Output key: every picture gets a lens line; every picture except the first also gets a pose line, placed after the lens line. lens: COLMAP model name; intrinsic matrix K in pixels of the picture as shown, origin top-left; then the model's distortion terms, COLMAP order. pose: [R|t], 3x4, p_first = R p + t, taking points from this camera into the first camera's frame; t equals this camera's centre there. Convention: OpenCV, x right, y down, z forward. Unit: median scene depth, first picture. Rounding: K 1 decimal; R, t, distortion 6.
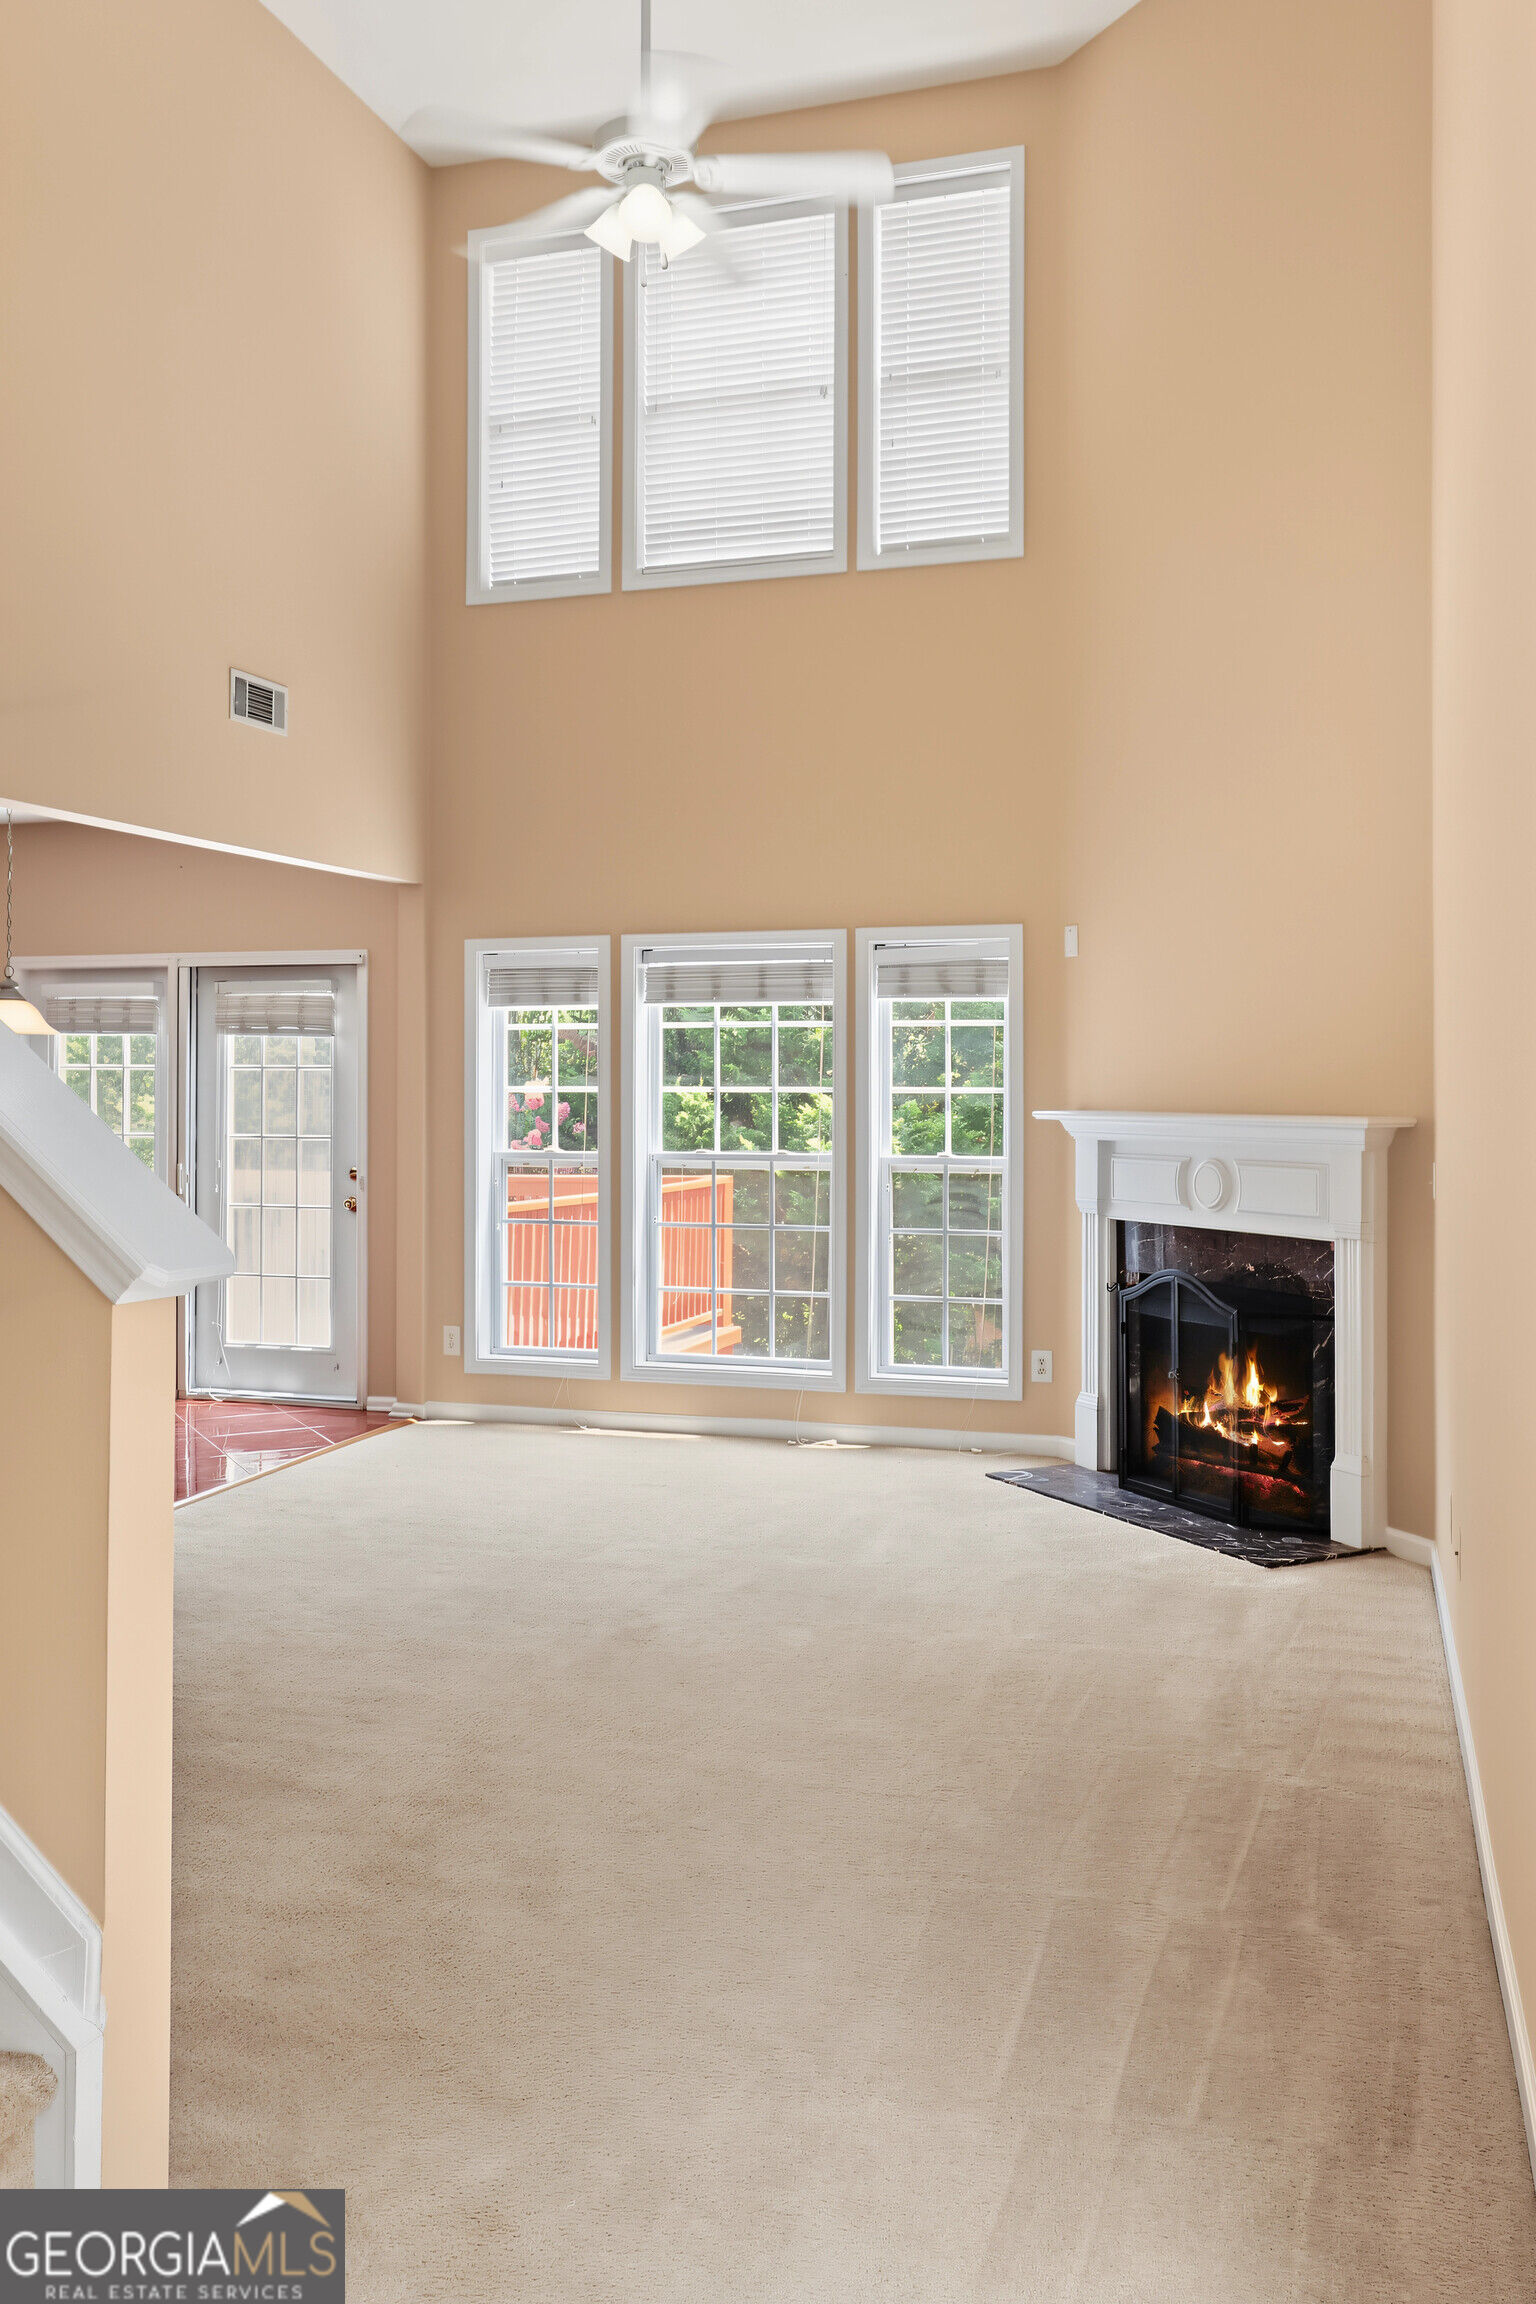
lens RADIAL K [[1779.7, 0, 774.0], [0, 1779.7, 1073.5], [0, 0, 1]] dist [0.003596, 0.001755]
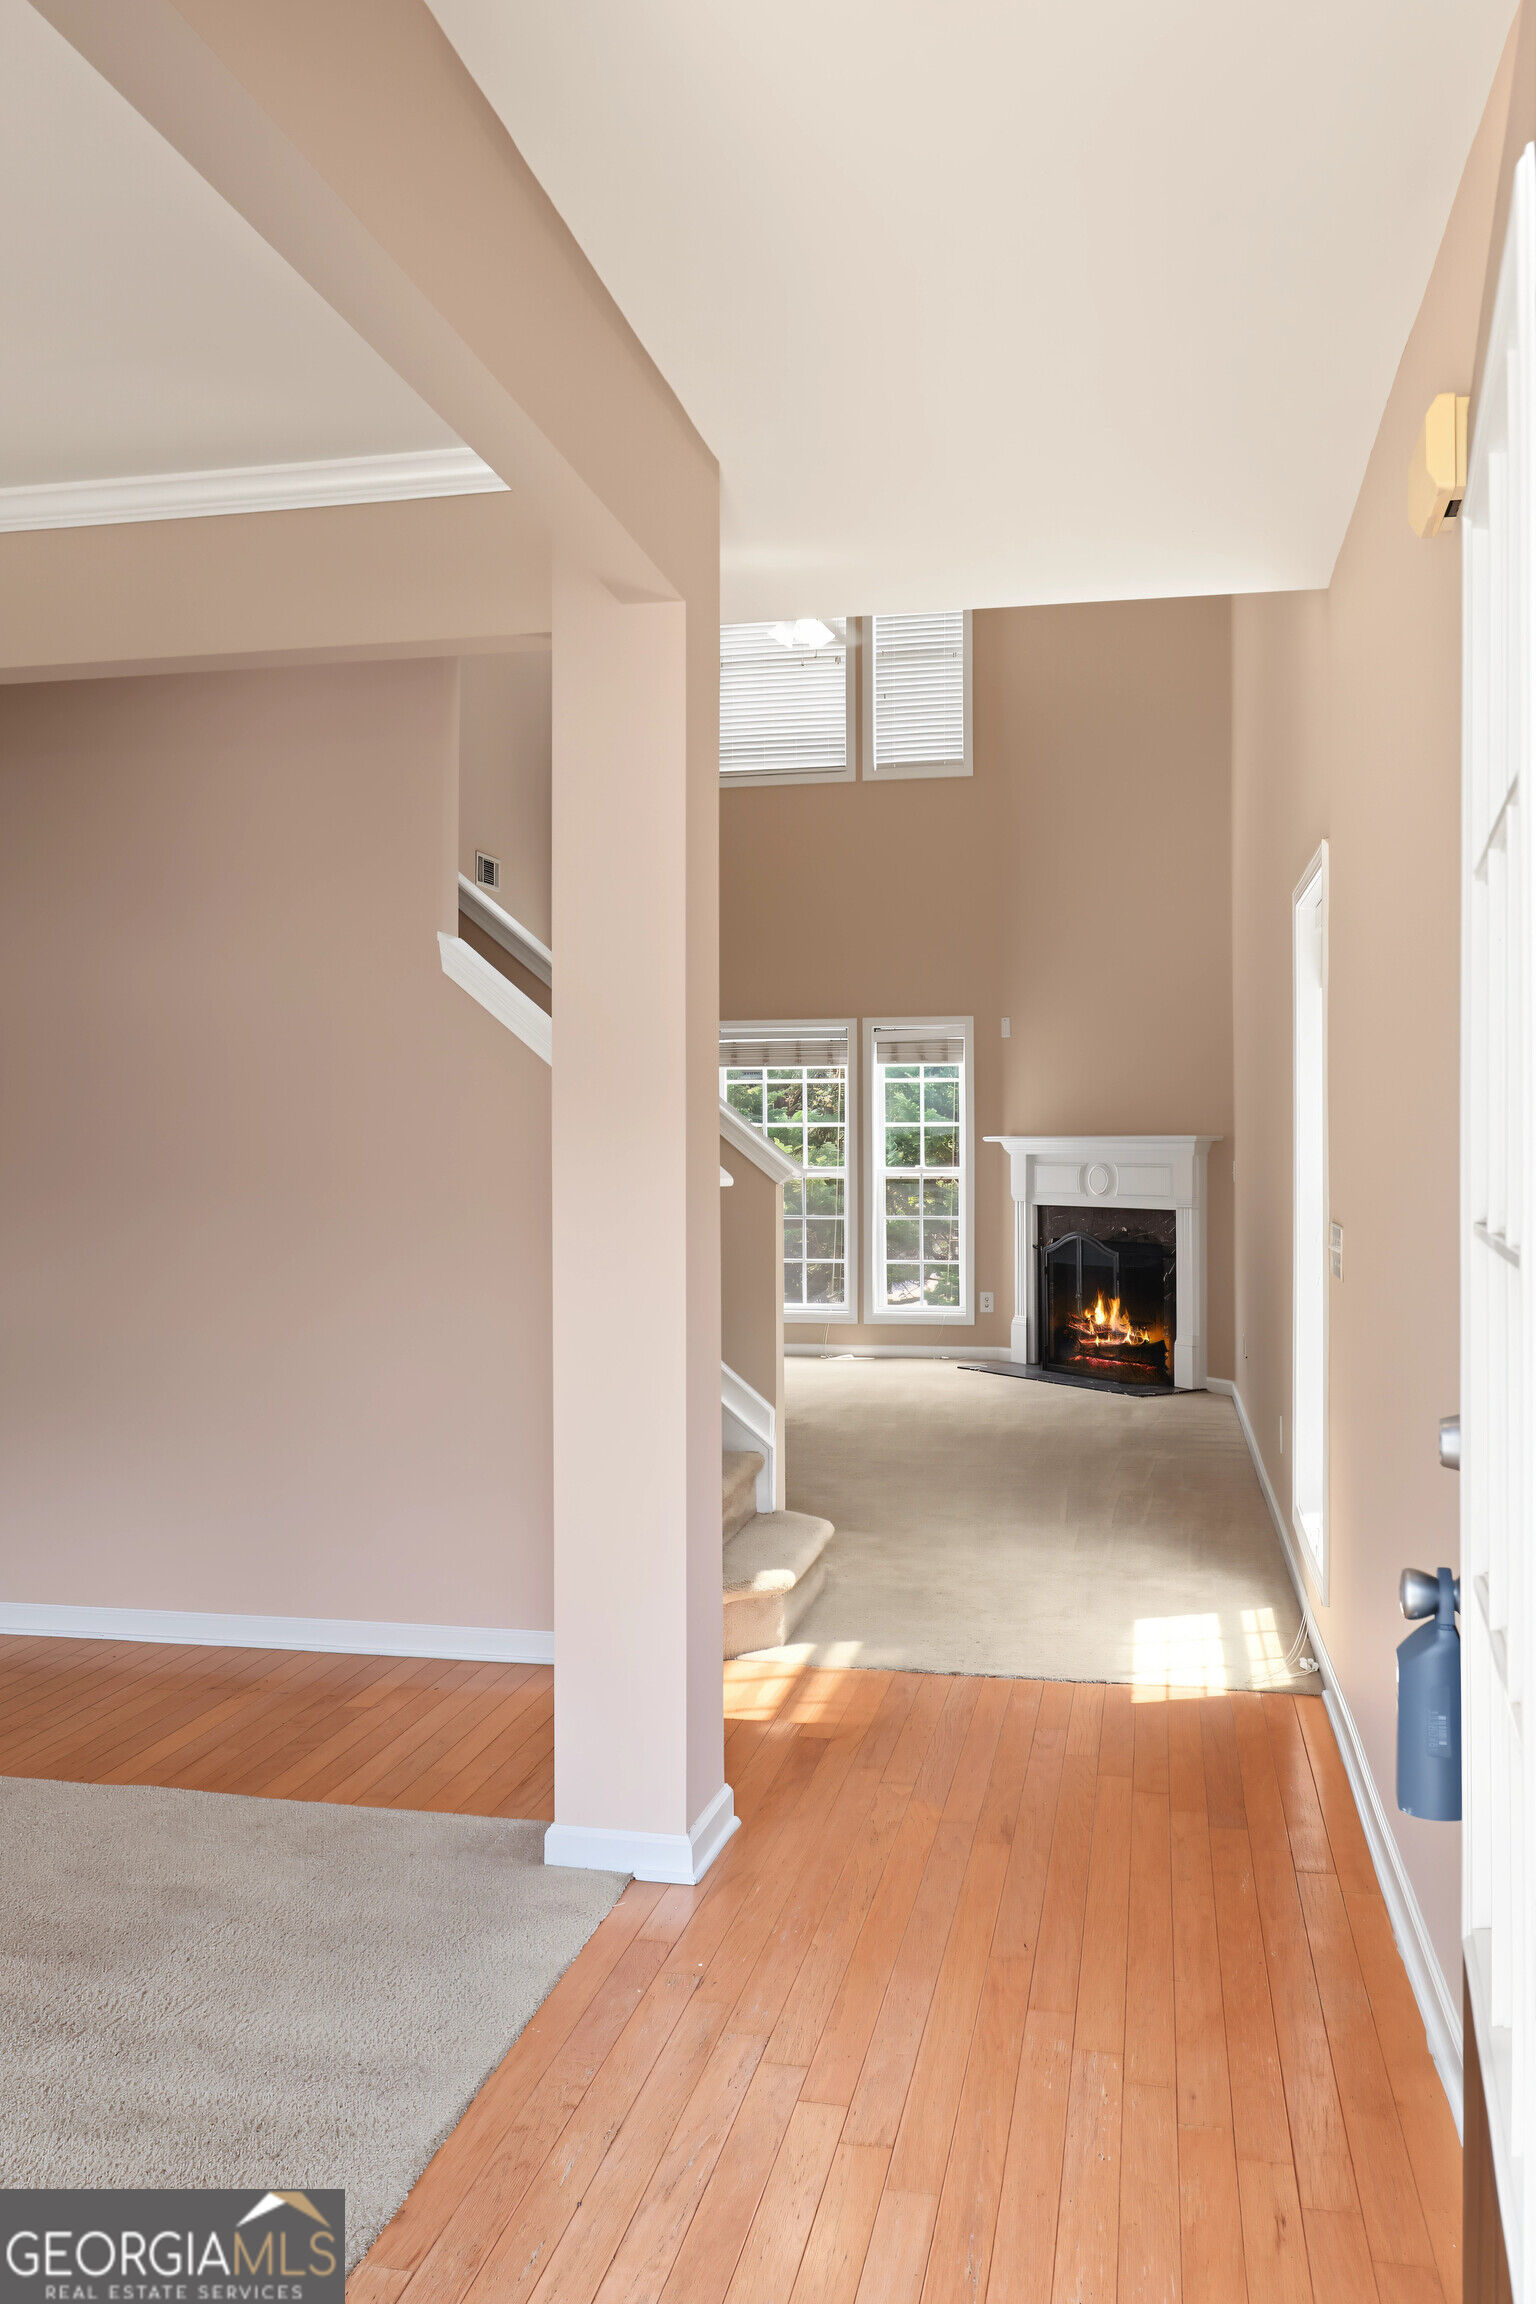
lens RADIAL K [[1717.2, 0, 768.0], [0, 1717.2, 1152.0], [0, 0, 1]] dist [-0.001153, -0.000146]
pose [[0.995774, -0.005542, 0.091671, -0.174480], [0.004484, 0.999921, 0.011748, 0.015587], [-0.091729, -0.011287, 0.995720, -0.464042]]
